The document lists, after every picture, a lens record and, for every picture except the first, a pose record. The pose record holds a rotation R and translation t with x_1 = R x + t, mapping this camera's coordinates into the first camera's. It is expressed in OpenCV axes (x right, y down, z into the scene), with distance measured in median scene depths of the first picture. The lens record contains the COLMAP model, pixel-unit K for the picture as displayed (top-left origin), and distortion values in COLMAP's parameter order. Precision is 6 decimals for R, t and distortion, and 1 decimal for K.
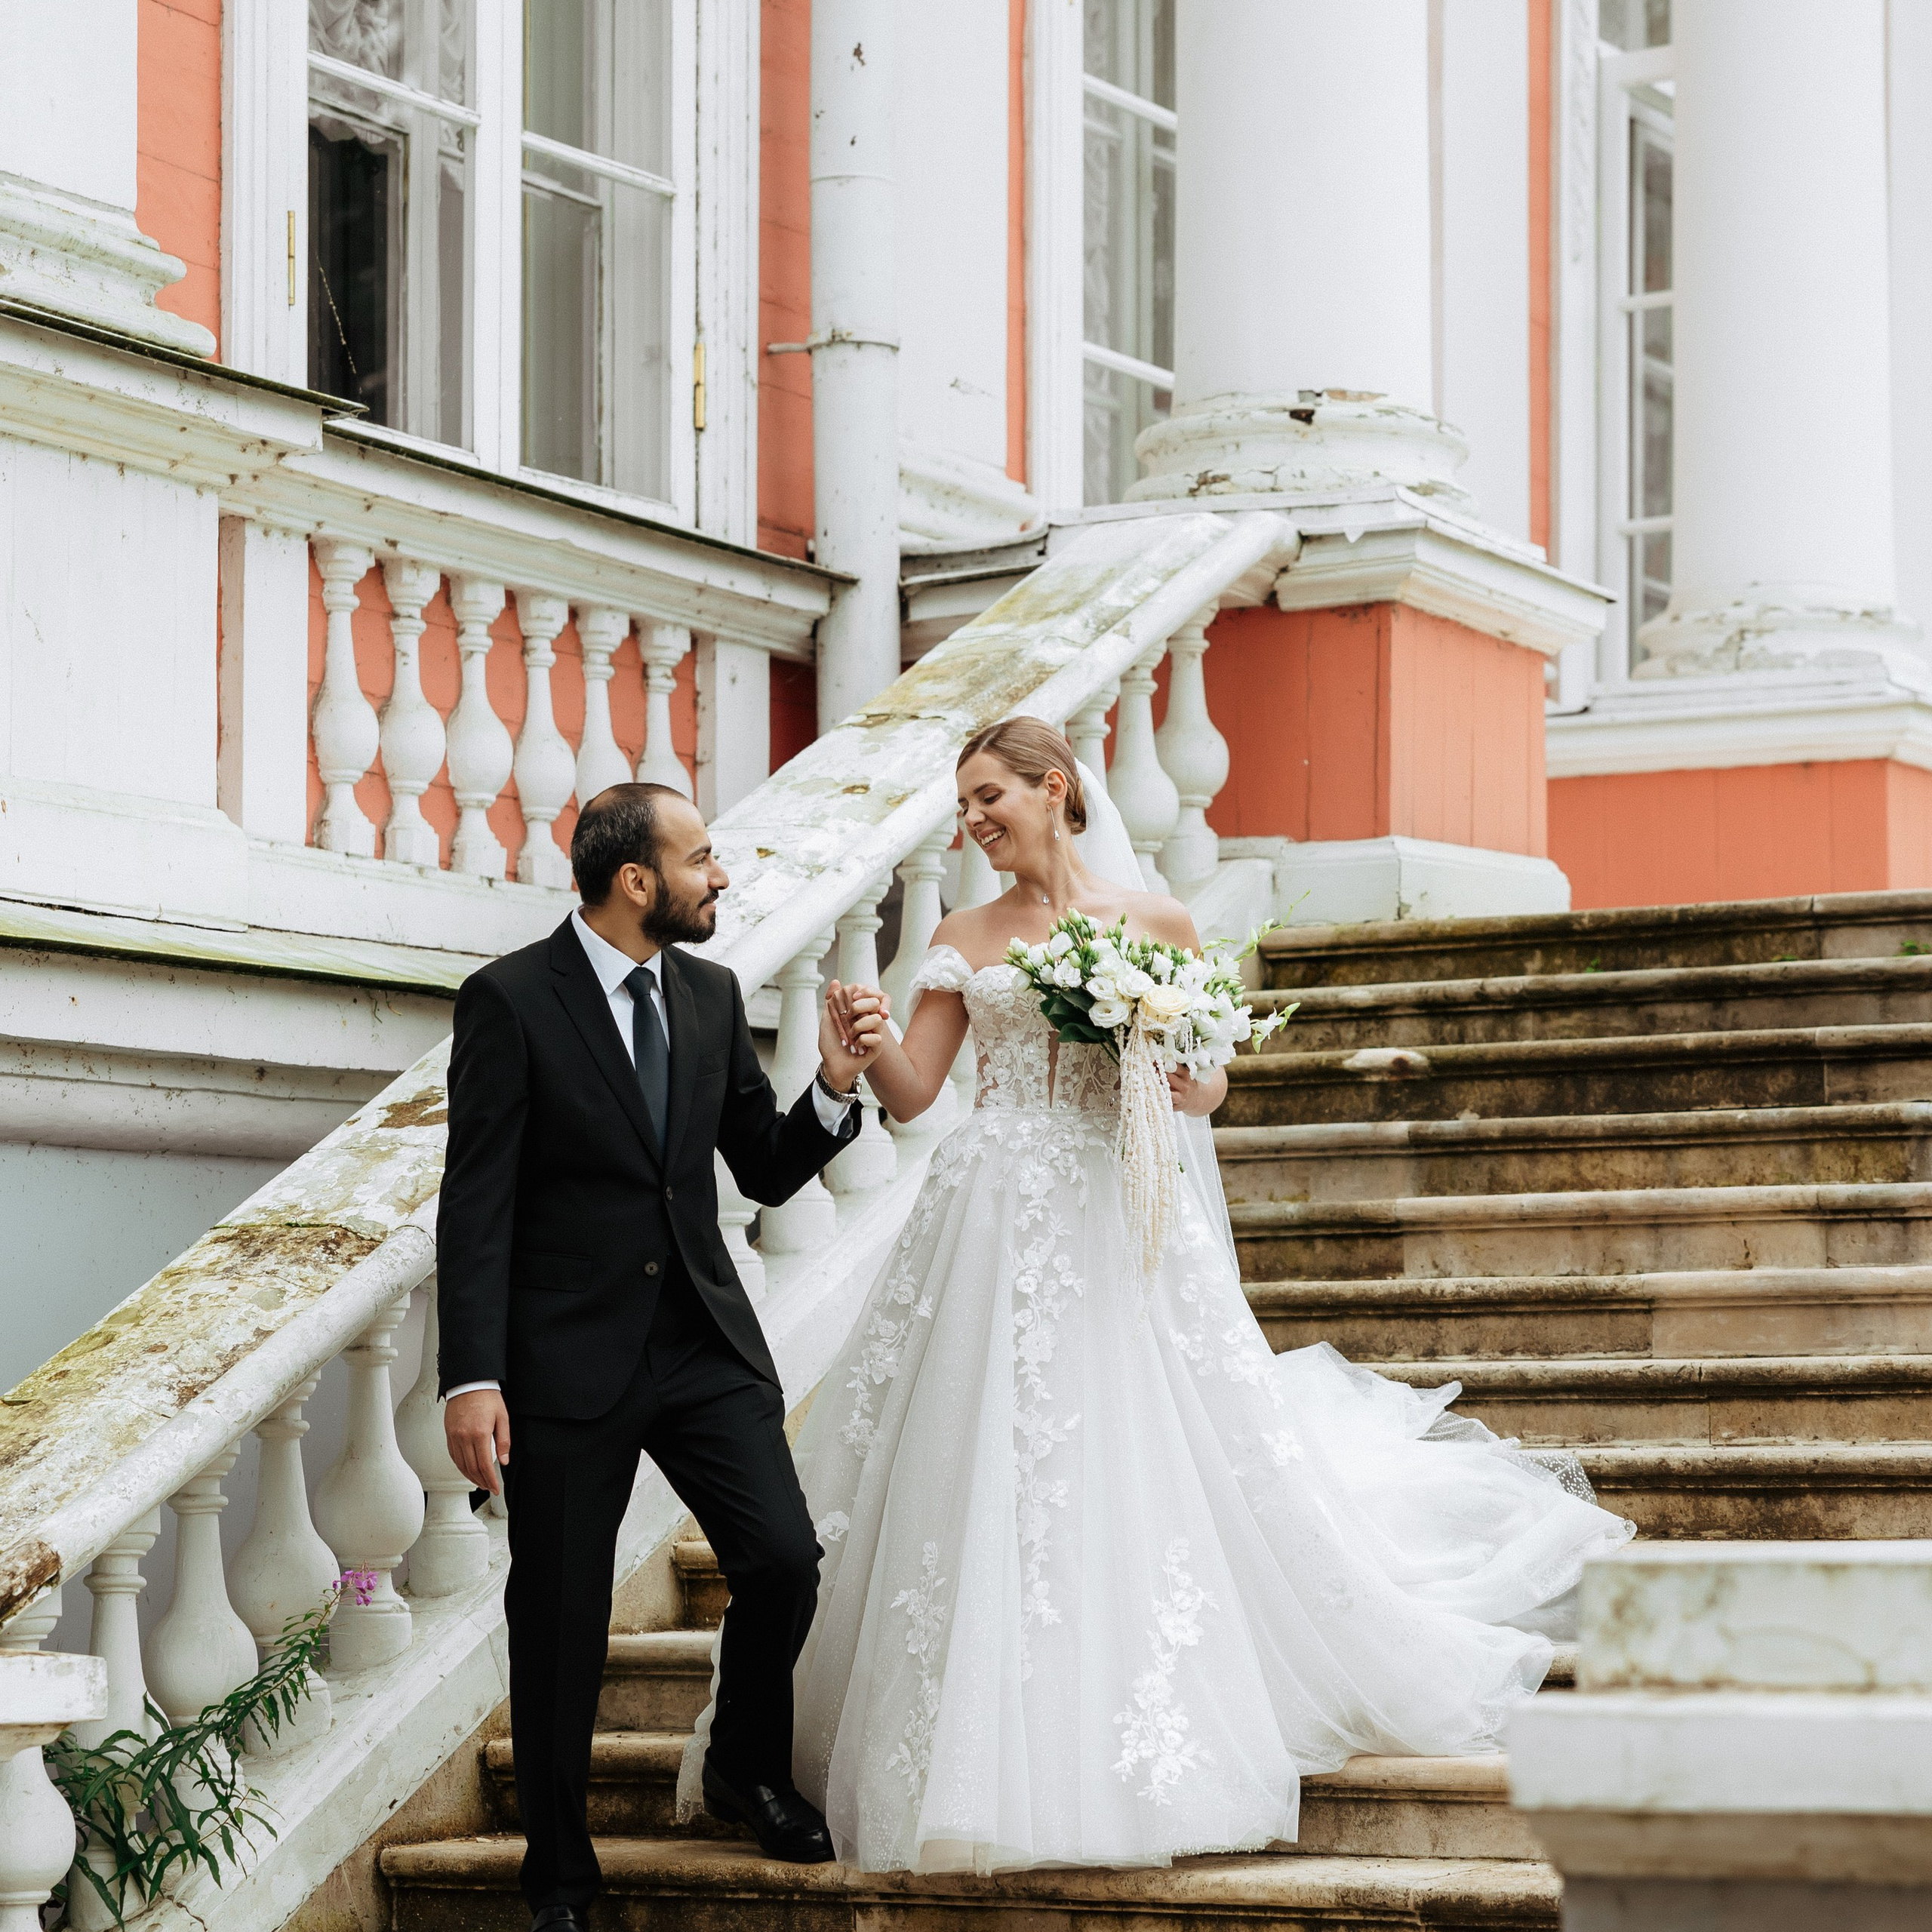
lens RADIAL K [[6098.6, 0, 930.5], [0, 6098.6, 1221.2], [0, 0, 1]] dist [0.023120, 0.029144]
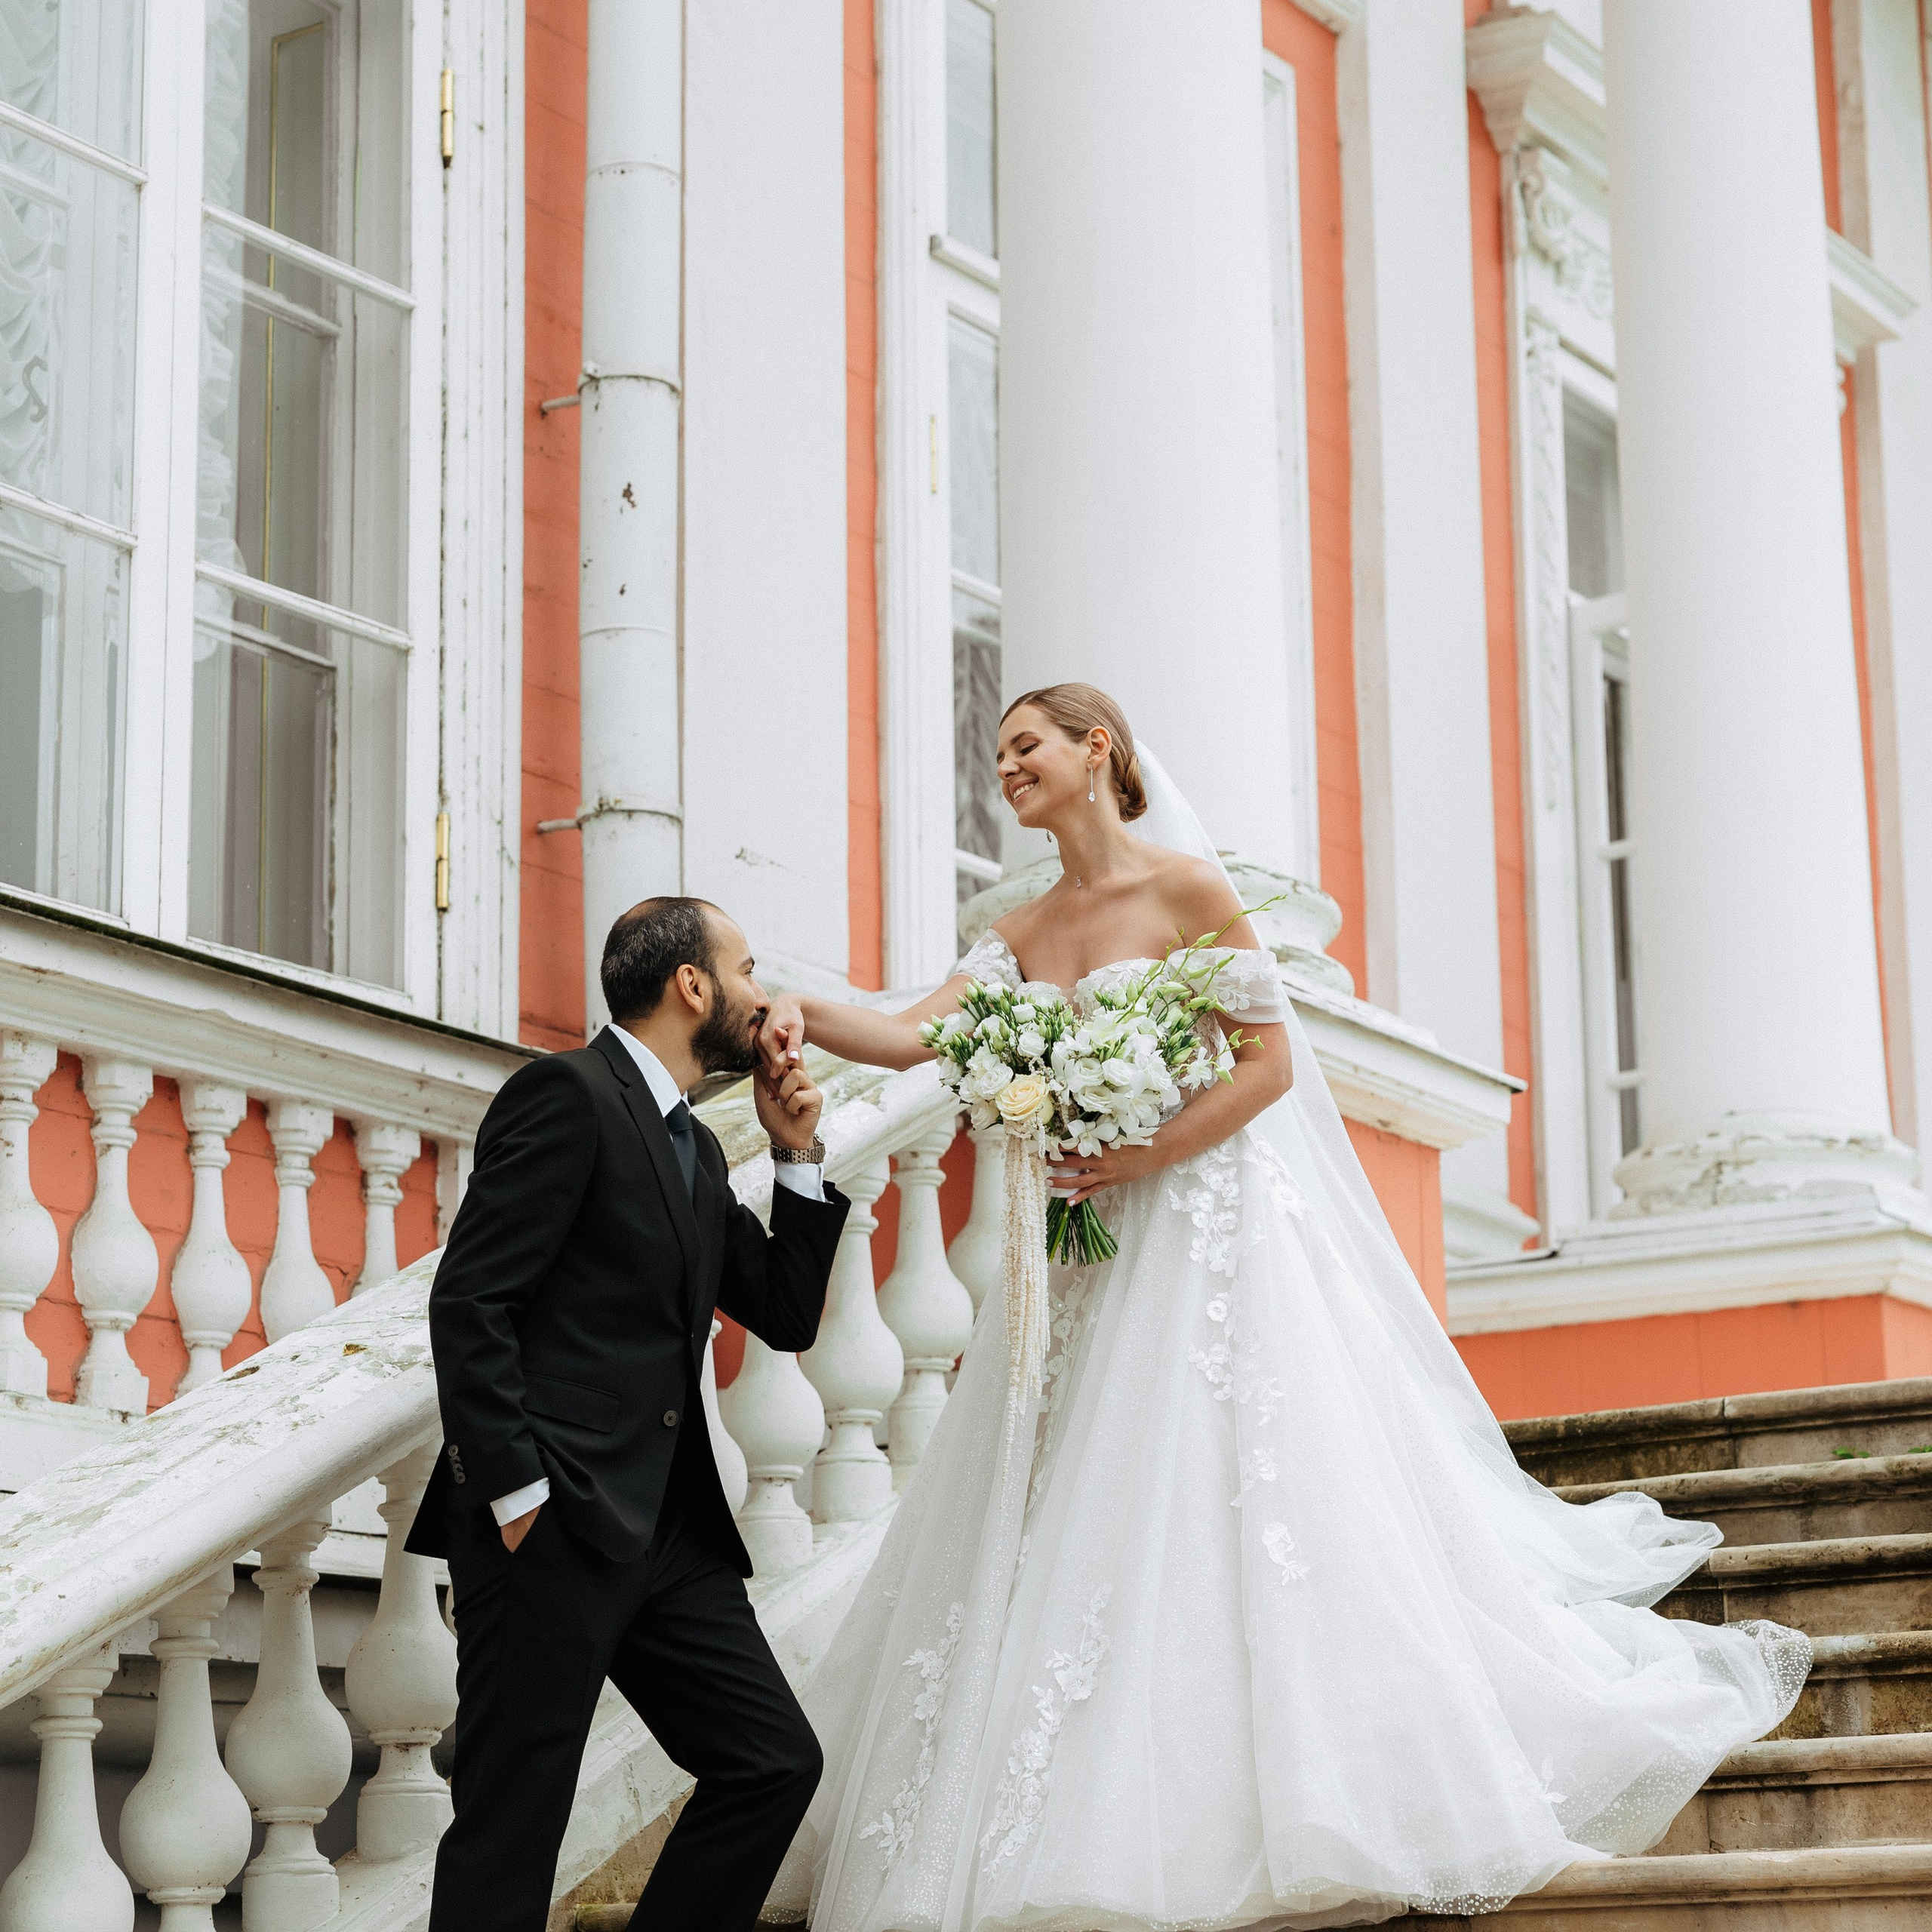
lens RADIAL K [[4871.1, 0, 966.0], [0, 4871.1, 966.0], [0, 0, 1]] dist [-0.024642, 0.406811]
pose [[0.997531, -0.029481, -0.063746, 0.085543], [0.017546, 0.983464, -0.180254, 0.005739], [0.068006, 0.178690, 0.981552, 0.336829]]
